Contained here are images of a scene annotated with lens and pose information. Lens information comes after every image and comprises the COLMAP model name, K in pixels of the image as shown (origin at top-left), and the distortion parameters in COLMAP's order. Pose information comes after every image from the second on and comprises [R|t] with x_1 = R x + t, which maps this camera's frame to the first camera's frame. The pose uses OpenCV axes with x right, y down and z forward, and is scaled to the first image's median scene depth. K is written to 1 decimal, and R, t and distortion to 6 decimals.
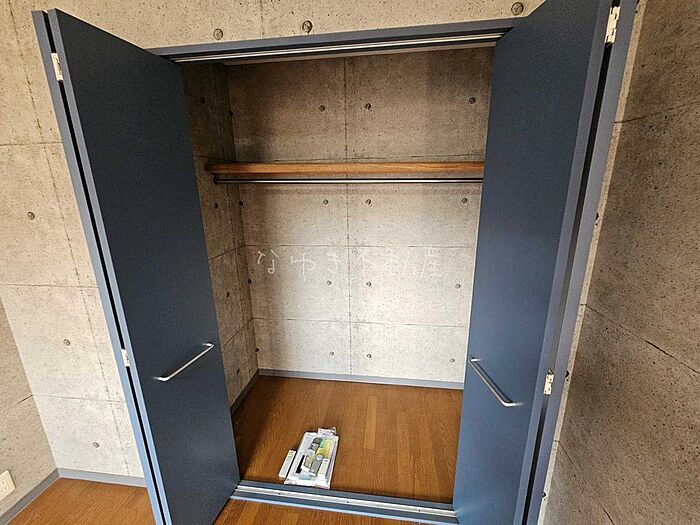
lens RADIAL K [[287.4, 0, 353.1], [0, 287.4, 259.4], [0, 0, 1]] dist [0.003005, 0.000033]
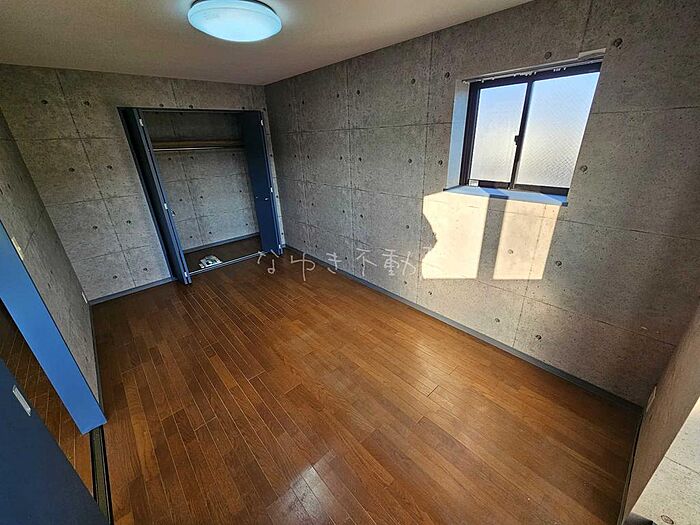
lens RADIAL K [[287.4, 0, 350.2], [0, 287.4, 260.4], [0, 0, 1]] dist [0.003005, 0.000033]
pose [[0.656810, -0.306092, 0.689136, -1.002177], [0.208161, 0.951994, 0.224448, 0.337874], [-0.724755, -0.003968, 0.688995, -1.543354]]
